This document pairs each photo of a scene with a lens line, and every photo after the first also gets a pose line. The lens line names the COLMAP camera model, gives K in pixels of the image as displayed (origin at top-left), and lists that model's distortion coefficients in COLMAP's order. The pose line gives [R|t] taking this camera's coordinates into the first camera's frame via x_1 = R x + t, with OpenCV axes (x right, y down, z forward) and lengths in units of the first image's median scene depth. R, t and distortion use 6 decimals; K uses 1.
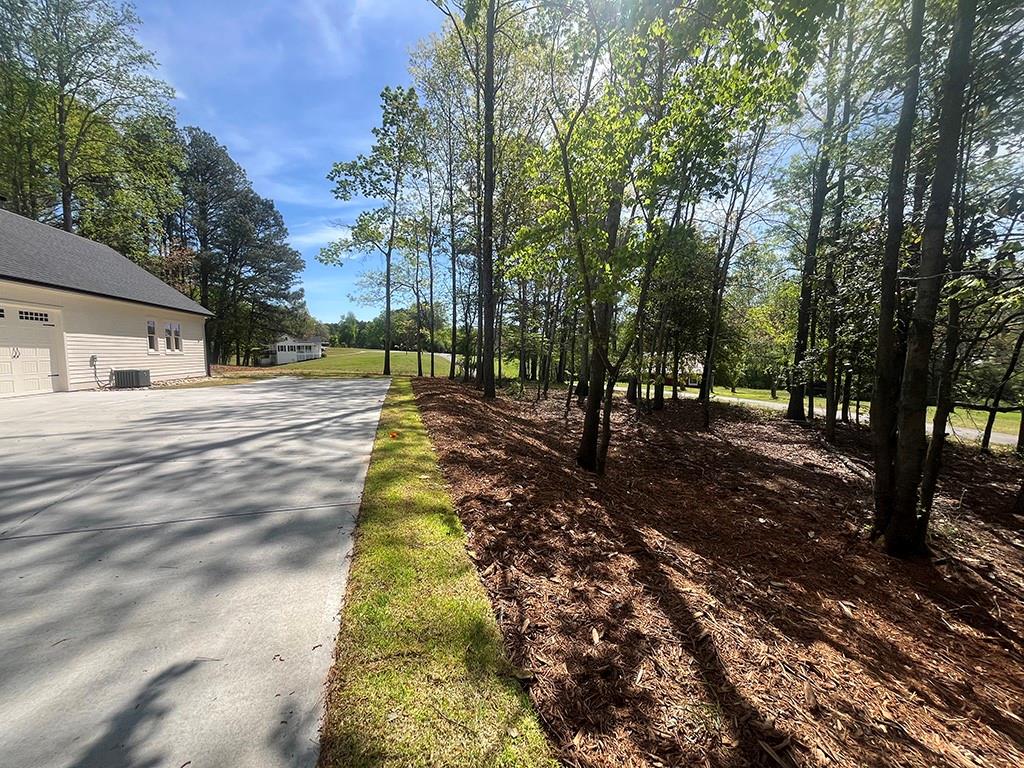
lens RADIAL K [[411.1, 0, 504.5], [0, 411.1, 383.3], [0, 0, 1]] dist [-0.001160, -0.000316]
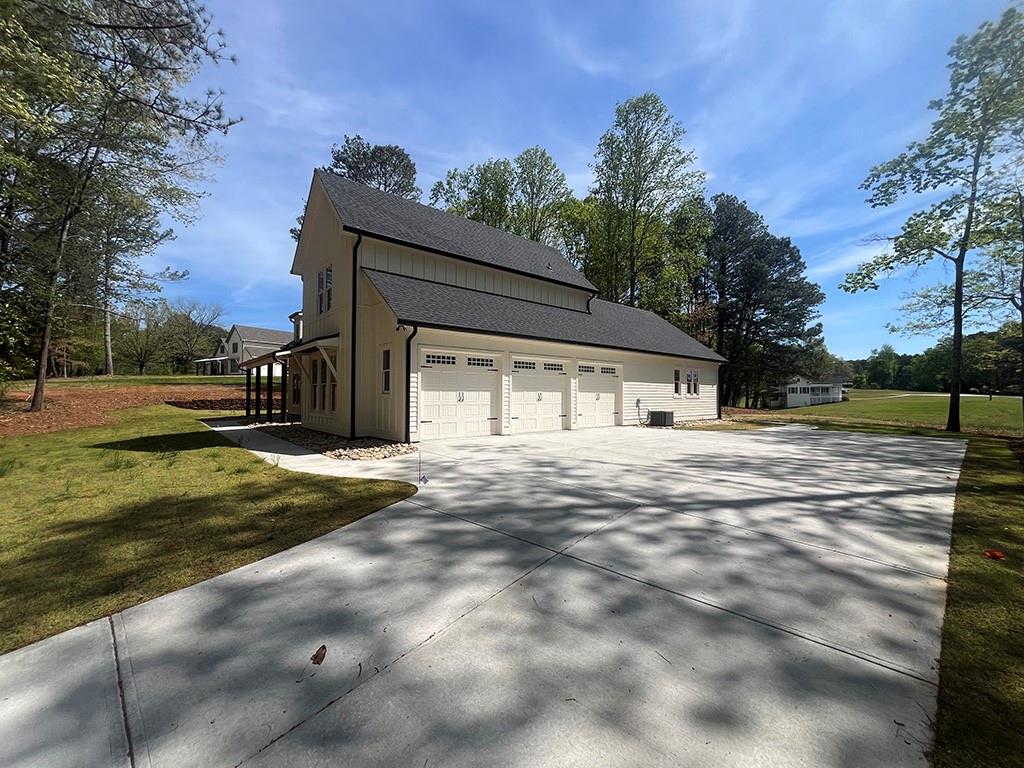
lens RADIAL K [[417.0, 0, 512.0], [0, 417.0, 384.0], [0, 0, 1]] dist [-0.003476, -0.000448]
pose [[0.464328, -0.009957, -0.885607, -0.012080], [-0.076829, 0.995715, -0.051476, -0.006125], [0.882324, 0.091942, 0.461574, 0.017793]]
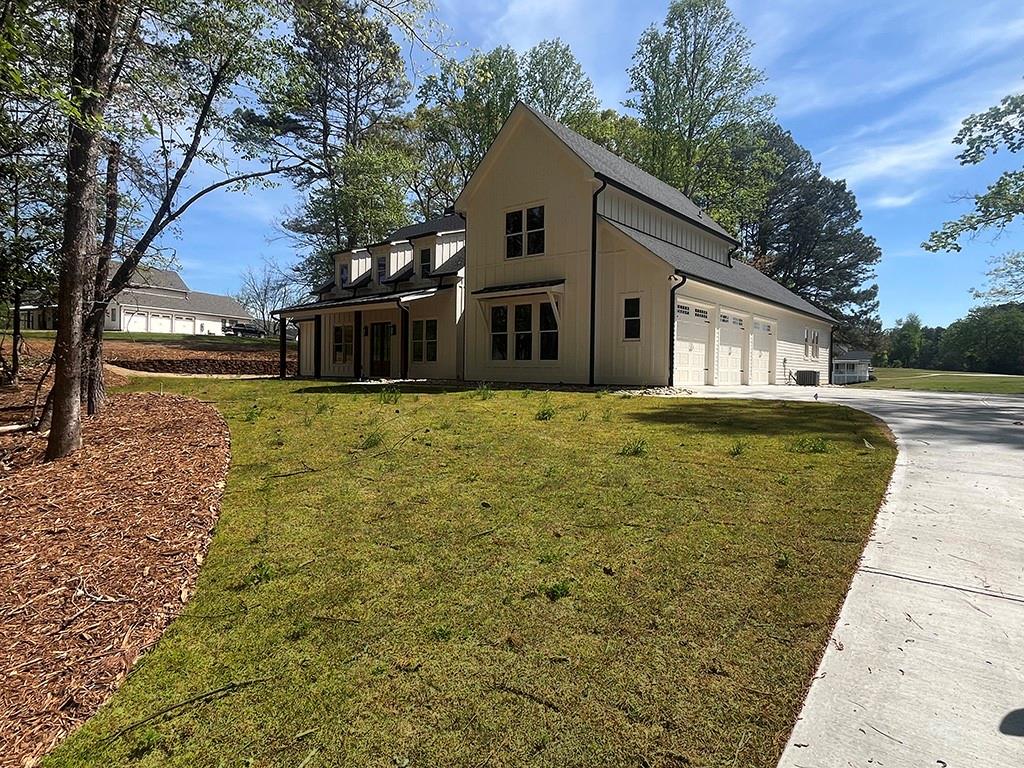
lens RADIAL K [[593.2, 0, 512.0], [0, 593.2, 384.0], [0, 0, 1]] dist [-0.013743, -0.000311]
pose [[0.595220, 0.036586, -0.802730, -0.020199], [-0.085182, 0.996207, -0.017758, 0.042664], [0.799035, 0.078948, 0.596079, -0.272093]]
